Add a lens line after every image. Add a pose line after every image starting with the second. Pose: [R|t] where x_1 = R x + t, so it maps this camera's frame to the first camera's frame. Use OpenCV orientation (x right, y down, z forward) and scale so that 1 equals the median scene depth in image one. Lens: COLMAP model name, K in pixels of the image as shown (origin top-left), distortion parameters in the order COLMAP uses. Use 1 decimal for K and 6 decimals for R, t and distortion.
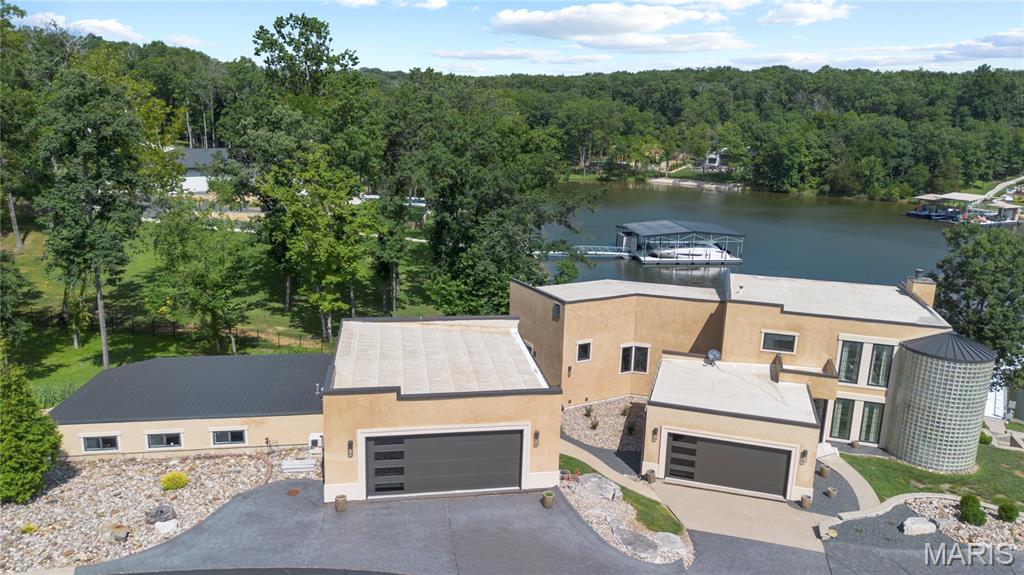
lens RADIAL K [[734.0, 0, 512.8], [0, 734.0, 286.7], [0, 0, 1]] dist [0.045133, -0.054673]
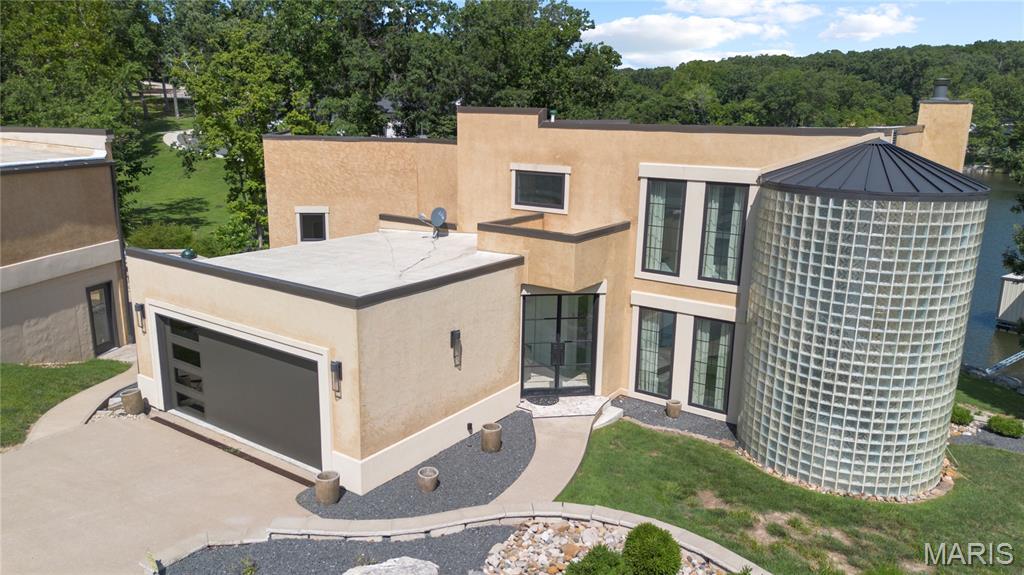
lens RADIAL K [[734.0, 0, 505.9], [0, 734.0, 285.4], [0, 0, 1]] dist [0.045133, -0.054673]
pose [[0.945631, 0.061774, -0.319321, 0.476284], [-0.065006, 0.997885, 0.000538, 0.134378], [0.318679, 0.020249, 0.947646, 0.499545]]
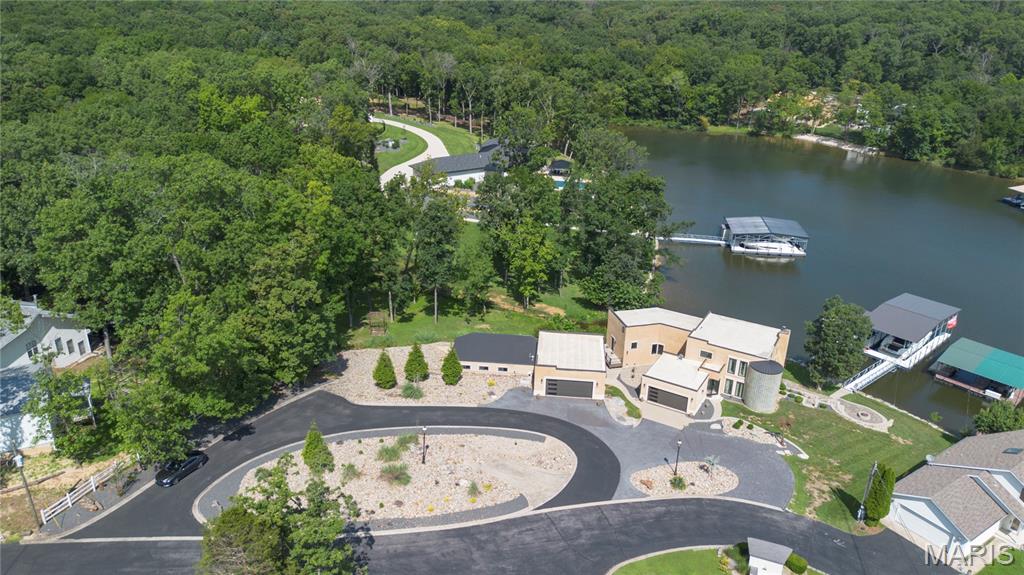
lens RADIAL K [[734.0, 0, 503.4], [0, 734.0, 281.2], [0, 0, 1]] dist [0.045133, -0.054673]
pose [[0.967463, 0.091404, -0.235926, 0.246500], [-0.054342, 0.985770, 0.159072, -0.515065], [0.247108, -0.141076, 0.958663, -1.501559]]
